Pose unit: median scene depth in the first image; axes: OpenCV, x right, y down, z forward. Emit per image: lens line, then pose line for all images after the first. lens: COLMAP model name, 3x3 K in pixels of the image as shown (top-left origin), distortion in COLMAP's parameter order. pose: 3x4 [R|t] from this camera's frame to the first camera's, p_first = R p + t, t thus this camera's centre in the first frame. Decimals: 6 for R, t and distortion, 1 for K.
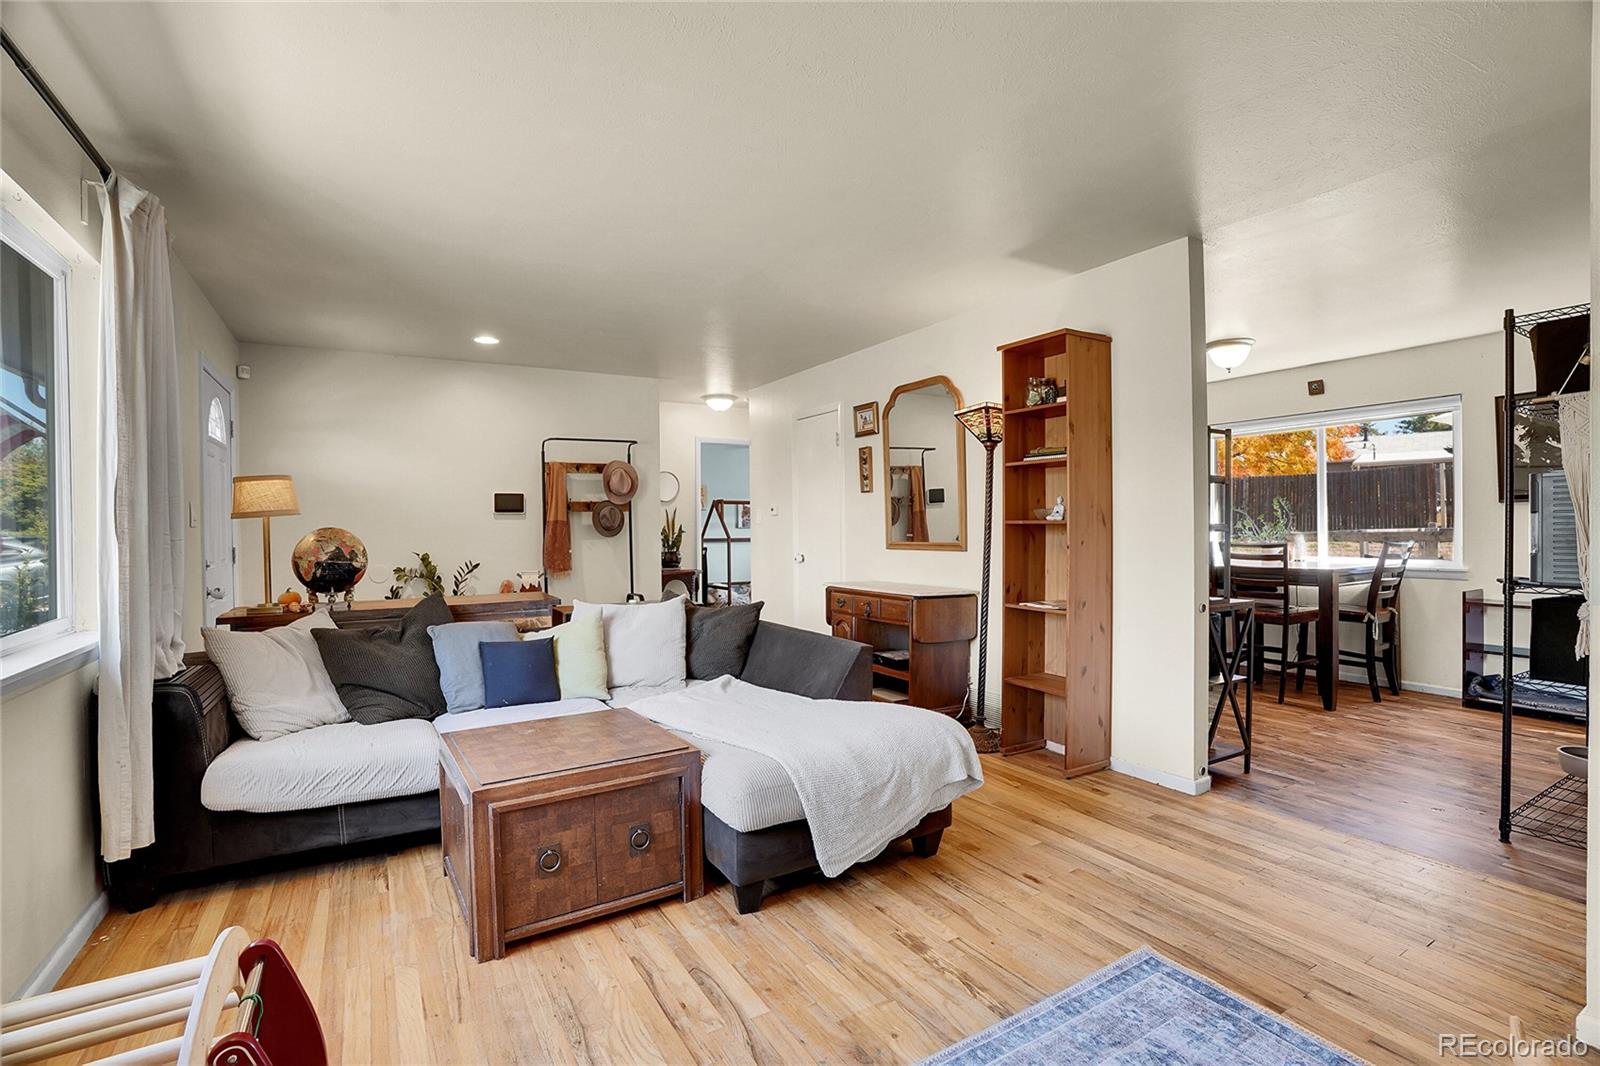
lens RADIAL K [[741.4, 0, 800.9], [0, 741.4, 534.5], [0, 0, 1]] dist [-0.073359, 0.029960]
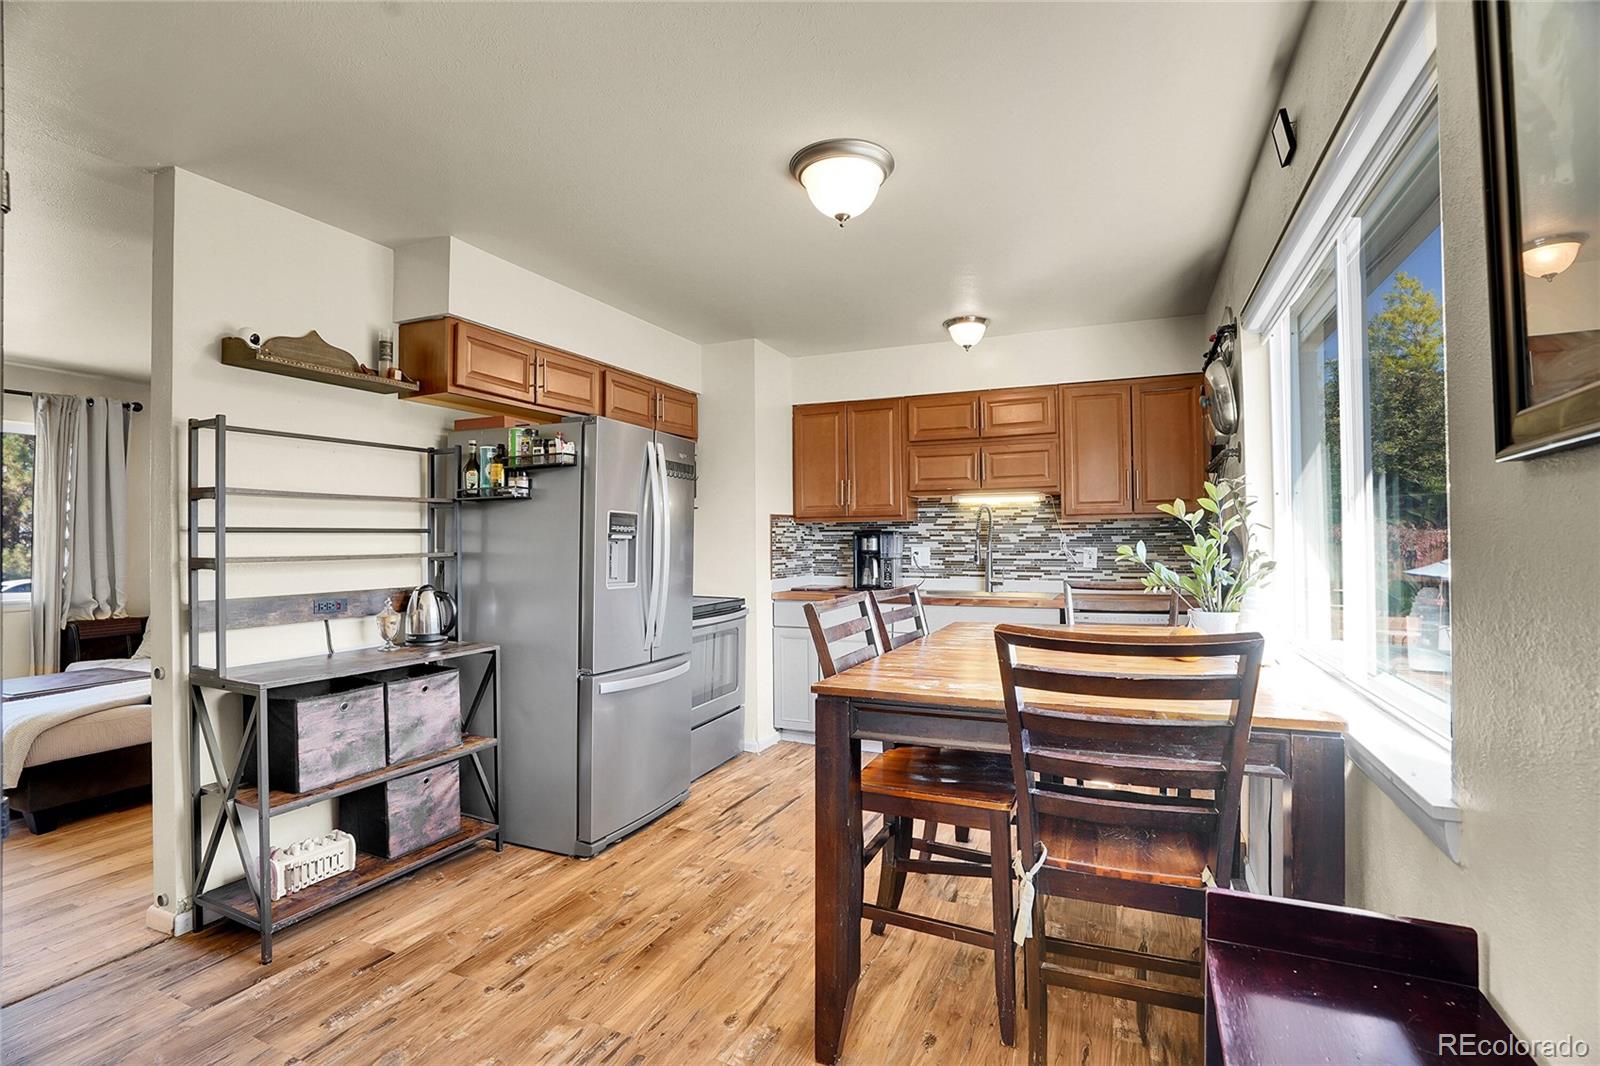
lens RADIAL K [[741.4, 0, 800.9], [0, 741.4, 534.5], [0, 0, 1]] dist [-0.073359, 0.029960]
pose [[0.572839, -0.002935, -0.819662, 1.410553], [-0.006787, 0.999942, -0.008323, -0.033668], [0.819640, 0.010331, 0.572786, 1.045378]]
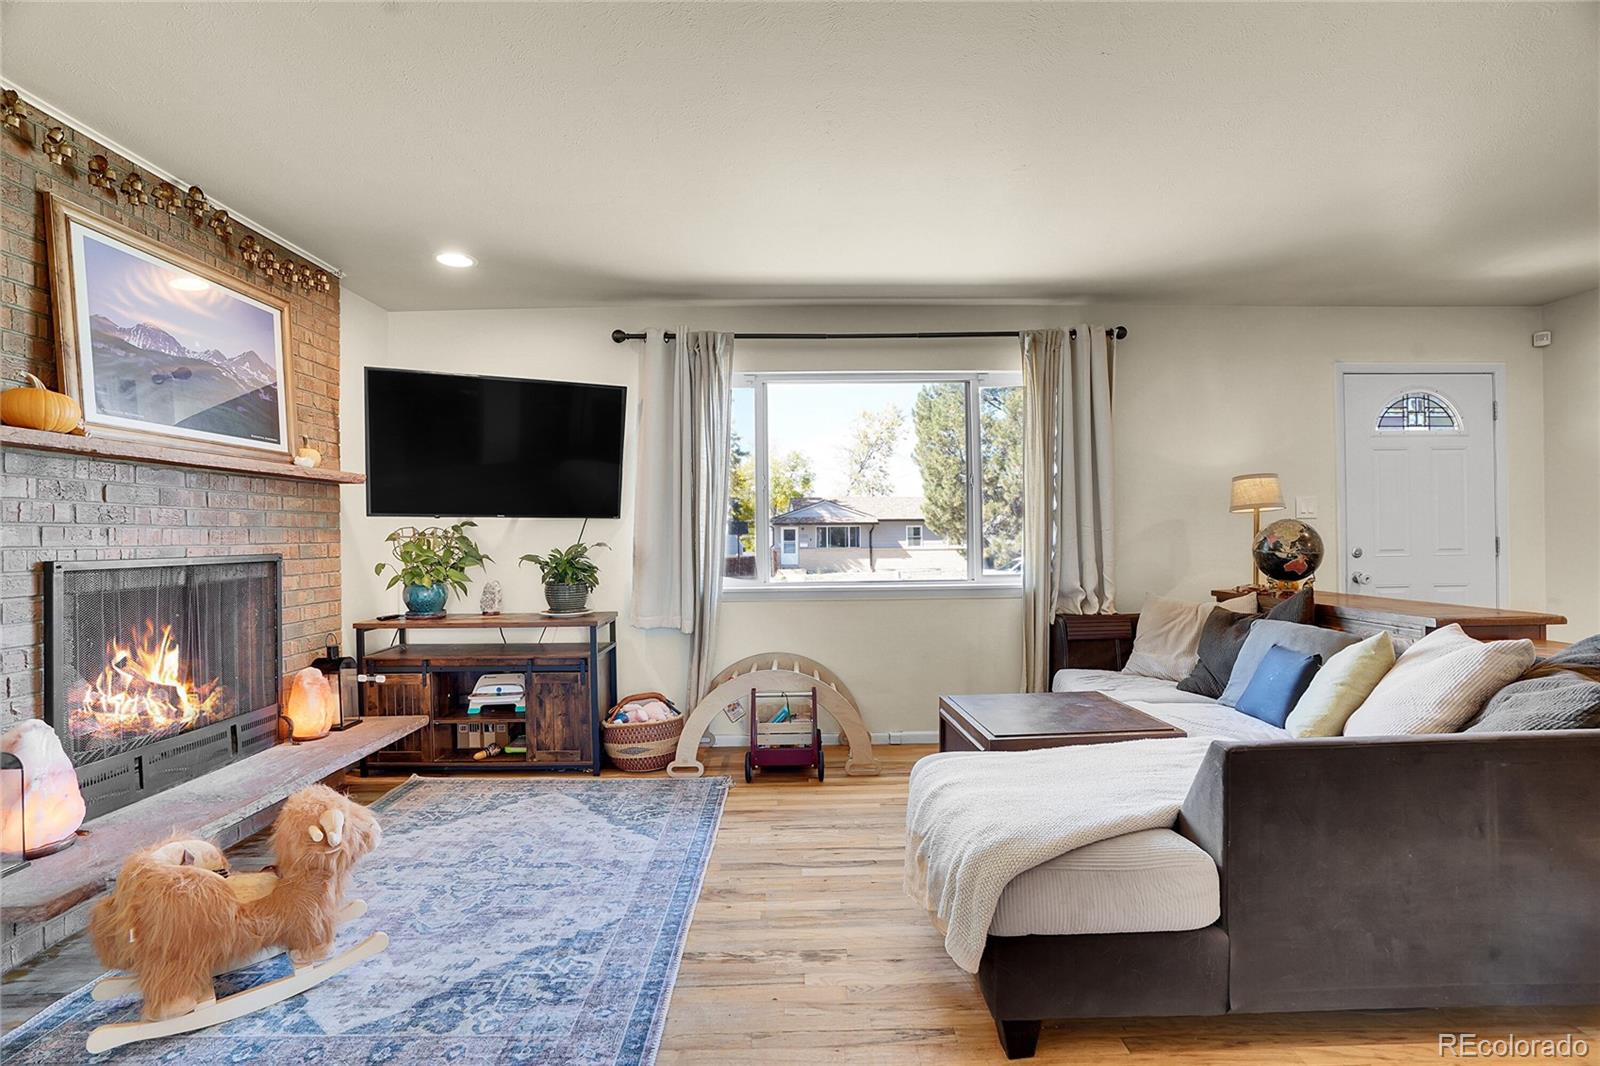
lens RADIAL K [[741.4, 0, 800.9], [0, 741.4, 534.5], [0, 0, 1]] dist [-0.073359, 0.029960]
pose [[-0.504554, 0.016485, -0.863223, 0.606237], [0.007771, 0.999864, 0.014552, -0.007868], [0.863345, 0.000634, -0.504613, 0.892877]]
